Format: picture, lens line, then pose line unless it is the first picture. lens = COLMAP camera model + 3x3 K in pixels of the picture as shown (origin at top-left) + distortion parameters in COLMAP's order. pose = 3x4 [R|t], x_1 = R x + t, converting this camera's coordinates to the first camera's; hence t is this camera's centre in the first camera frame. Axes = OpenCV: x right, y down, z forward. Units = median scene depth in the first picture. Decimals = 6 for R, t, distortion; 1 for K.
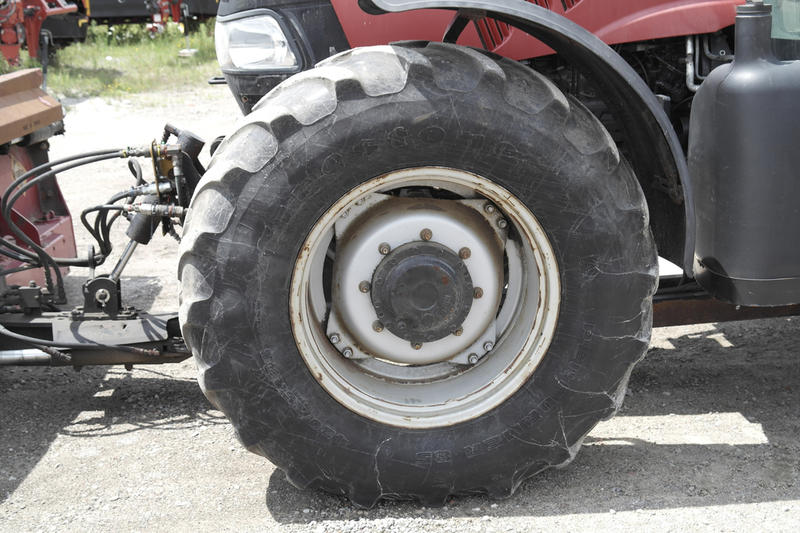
lens RADIAL K [[1148.0, 0, 400.0], [0, 1148.0, 266.5], [0, 0, 1]] dist [0.086152, 0.002042]
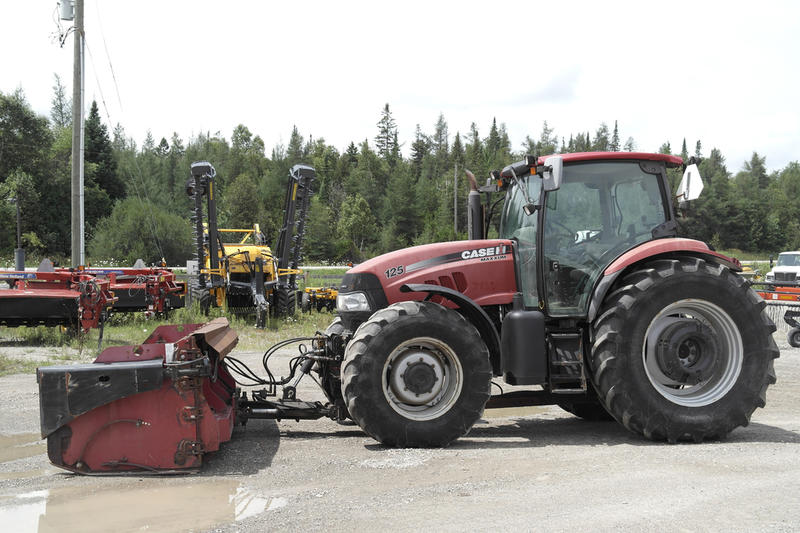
lens RADIAL K [[1148.0, 0, 400.0], [0, 1148.0, 266.5], [0, 0, 1]] dist [0.086152, 0.002042]
pose [[0.989181, 0.035895, 0.142239, -0.498073], [0.002936, 0.964566, -0.263827, 0.563264], [-0.146669, 0.261390, 0.954025, -2.098293]]
